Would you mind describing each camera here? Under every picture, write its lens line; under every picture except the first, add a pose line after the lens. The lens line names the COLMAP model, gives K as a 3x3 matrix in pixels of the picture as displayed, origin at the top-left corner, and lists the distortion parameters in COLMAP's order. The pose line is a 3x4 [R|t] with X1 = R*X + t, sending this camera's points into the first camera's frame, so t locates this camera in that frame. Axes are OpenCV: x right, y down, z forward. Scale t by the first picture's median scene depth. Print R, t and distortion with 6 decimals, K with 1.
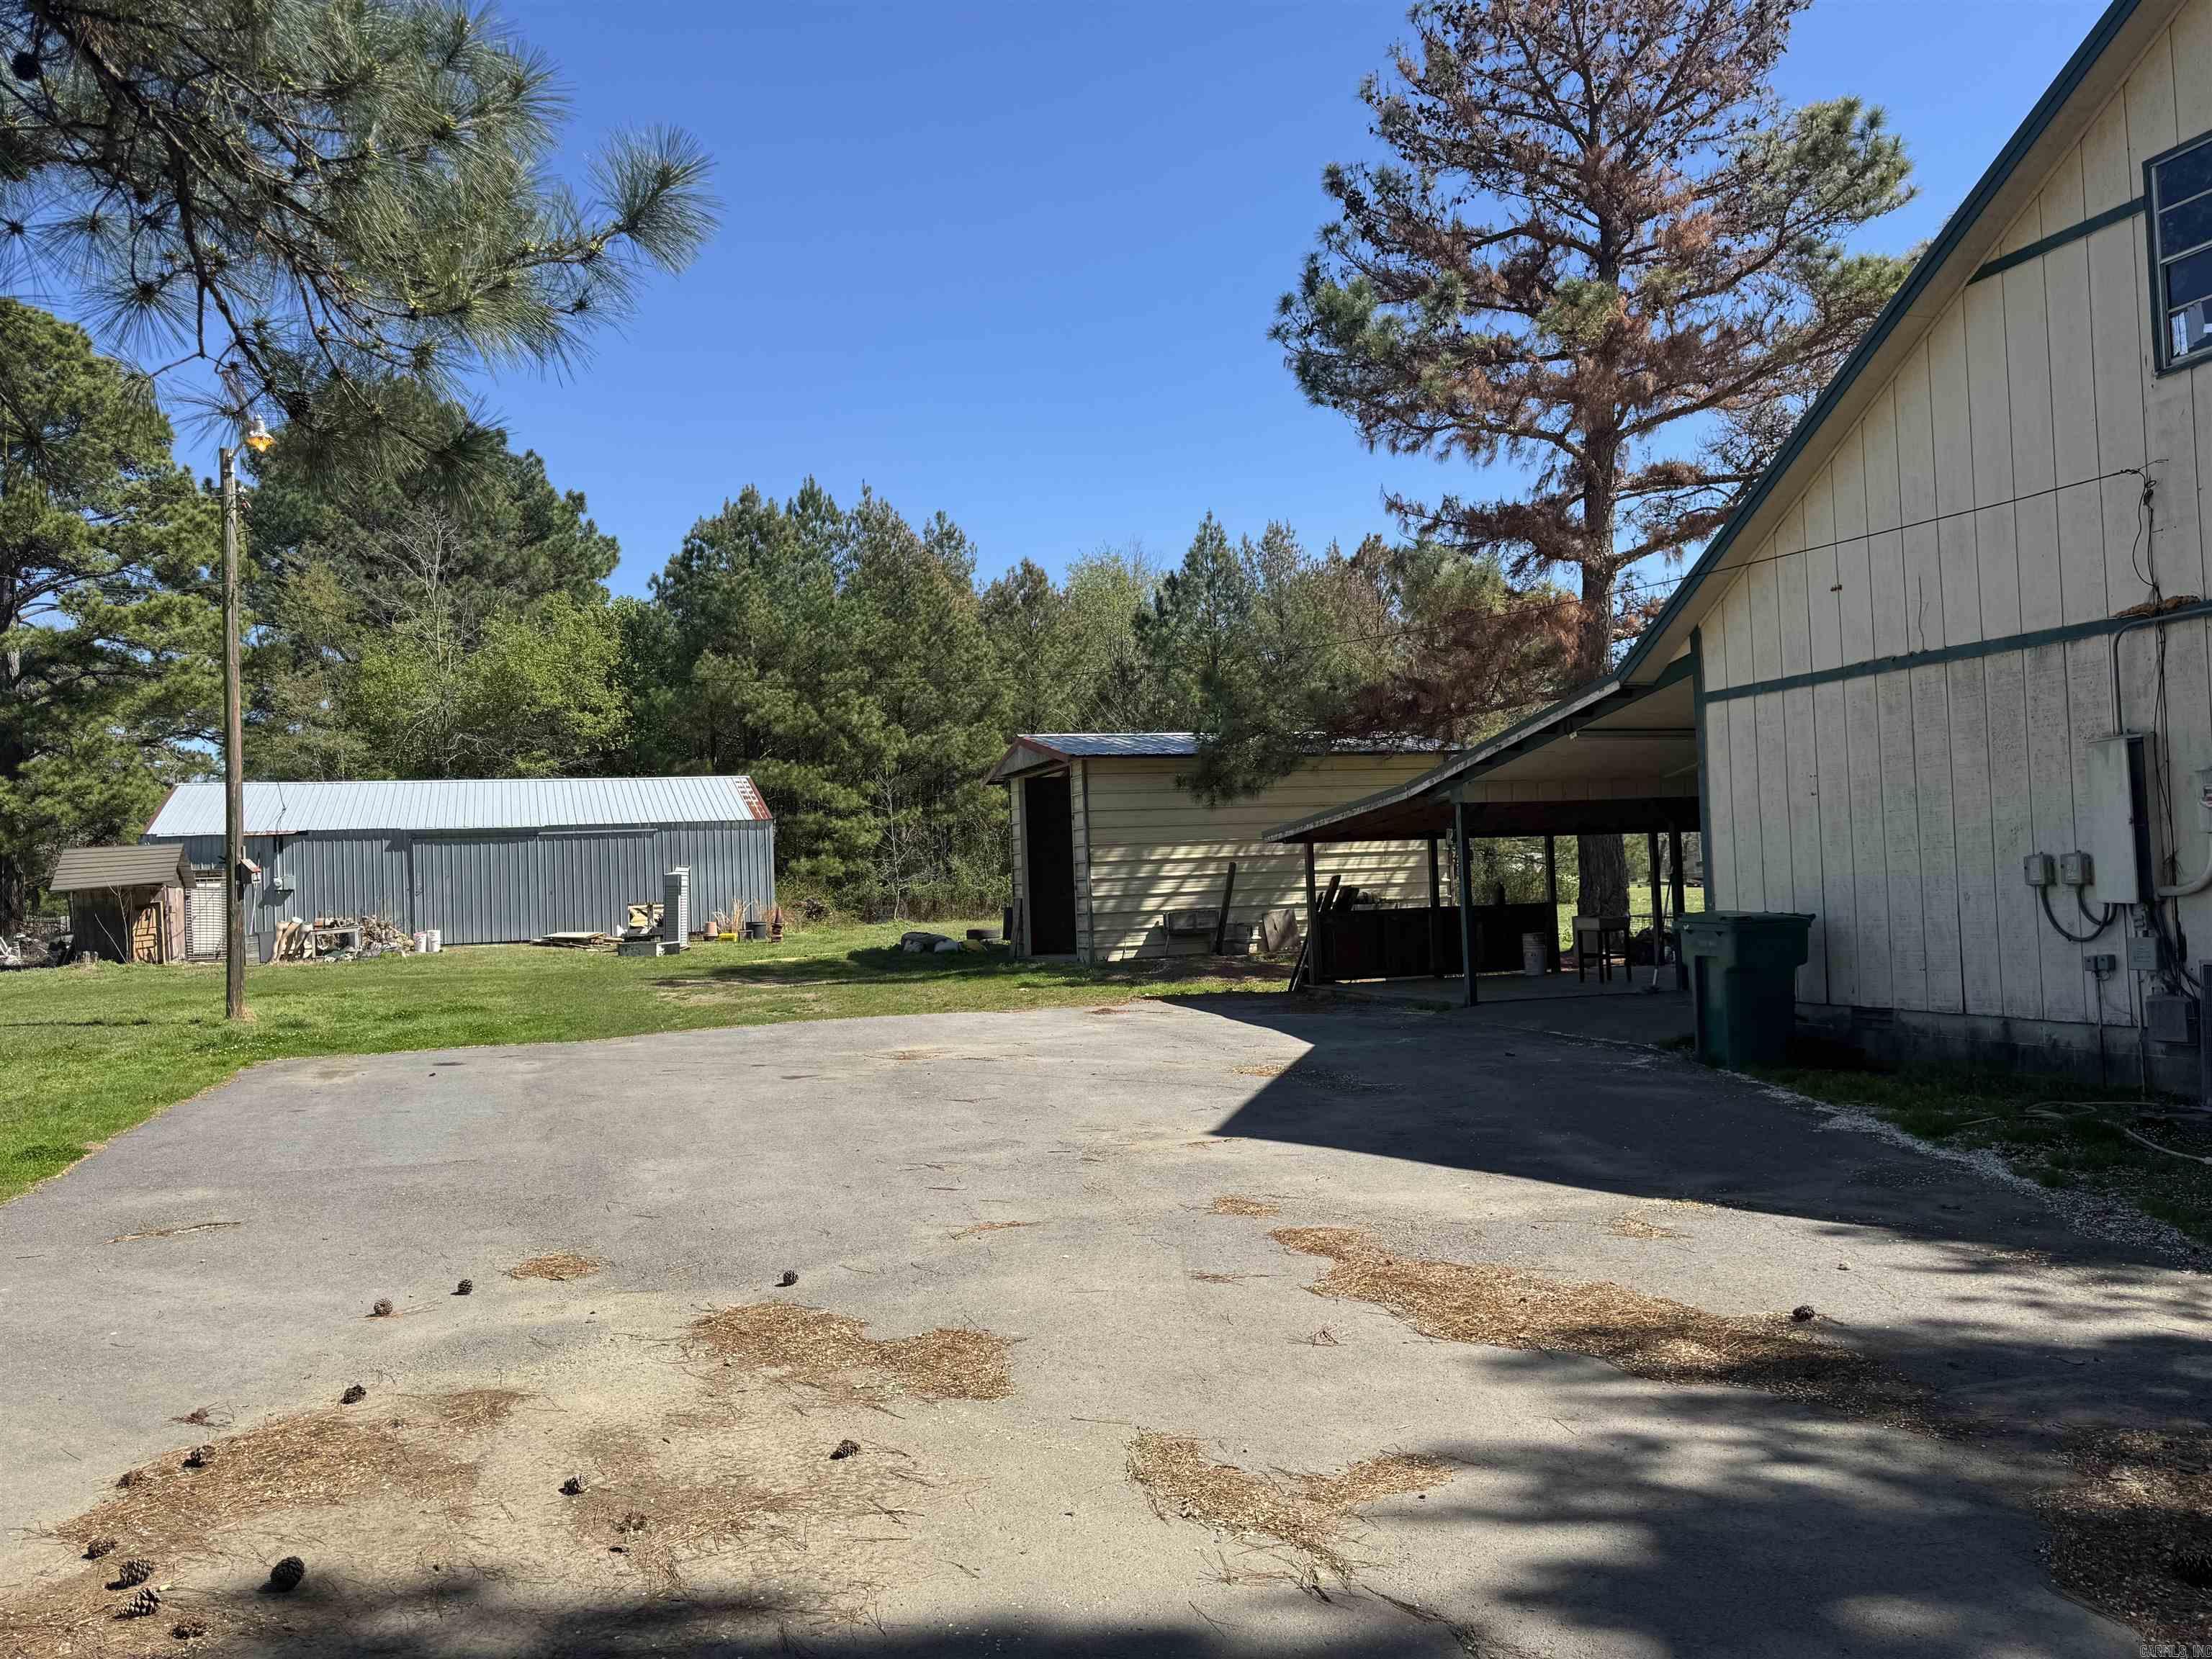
lens RADIAL K [[1624.3, 0, 1106.0], [0, 1624.3, 829.5], [0, 0, 1]] dist [0.101907, -0.119128]
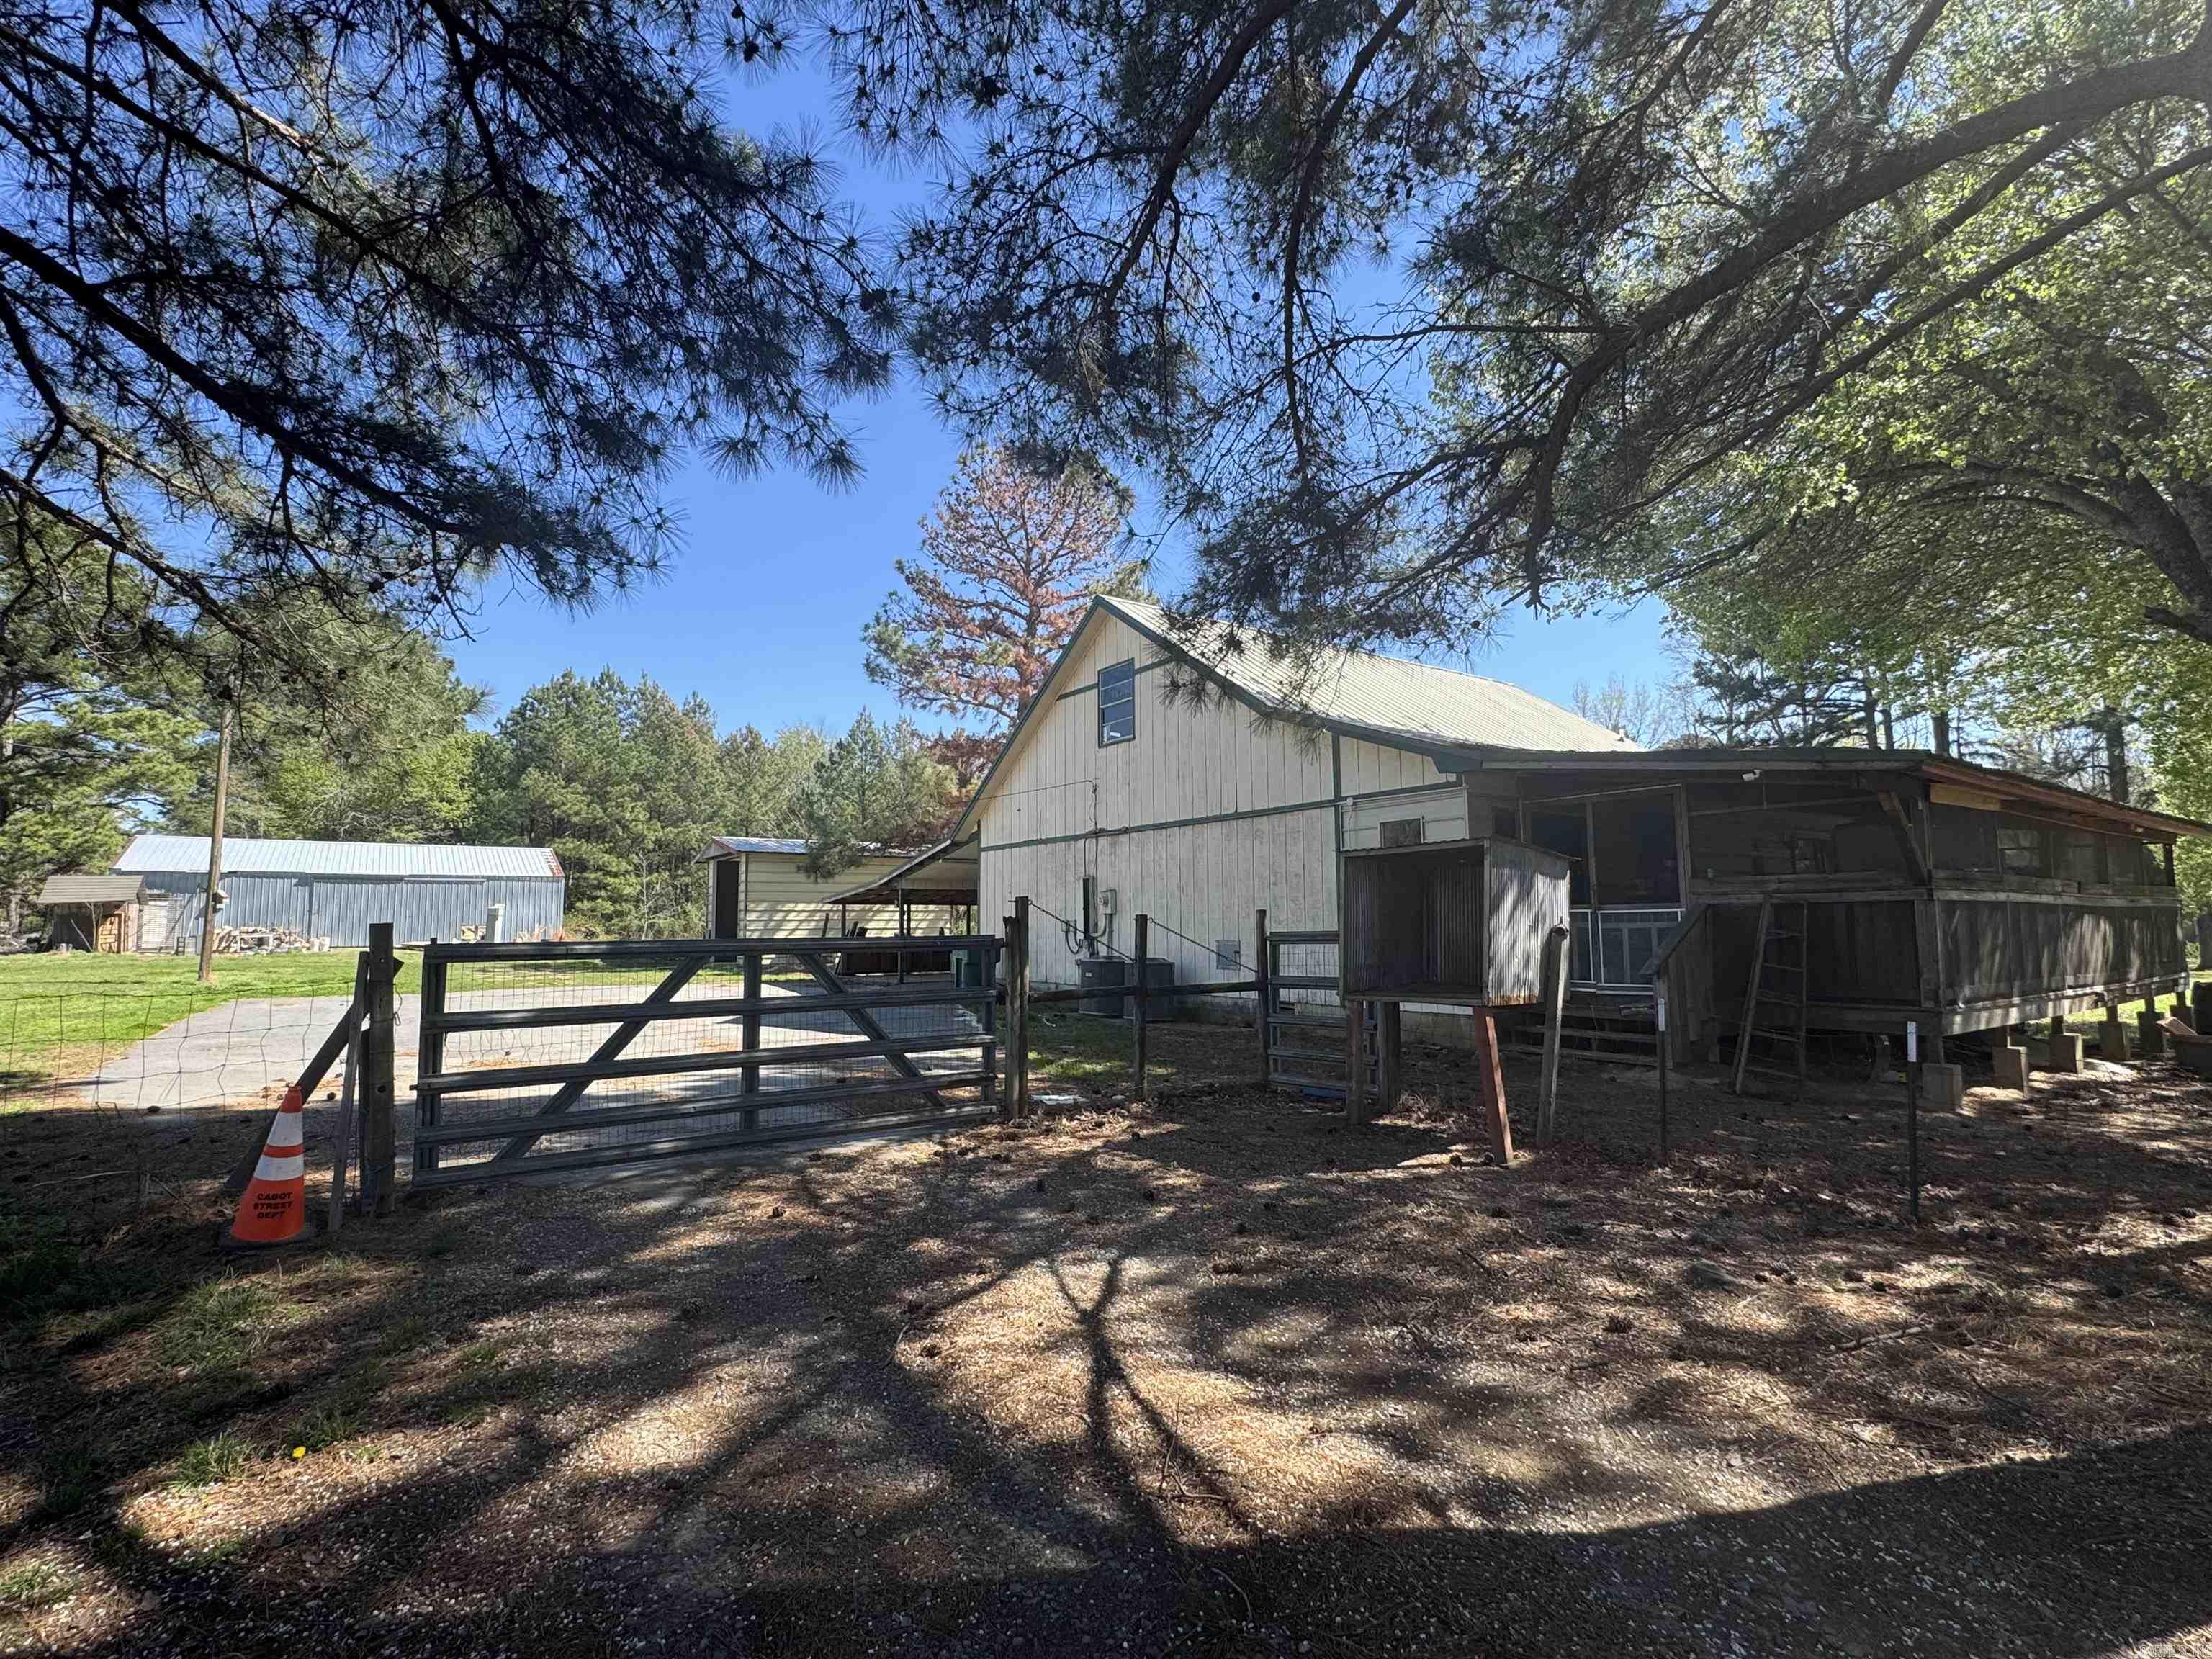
lens RADIAL K [[1033.1, 0, 1106.0], [0, 1033.1, 829.5], [0, 0, 1]] dist [-0.001565, 0.001213]
pose [[0.963252, 0.057827, 0.262299, 0.041560], [-0.041066, 0.996775, -0.068942, -0.003997], [-0.265440, 0.055637, 0.962521, -0.134820]]
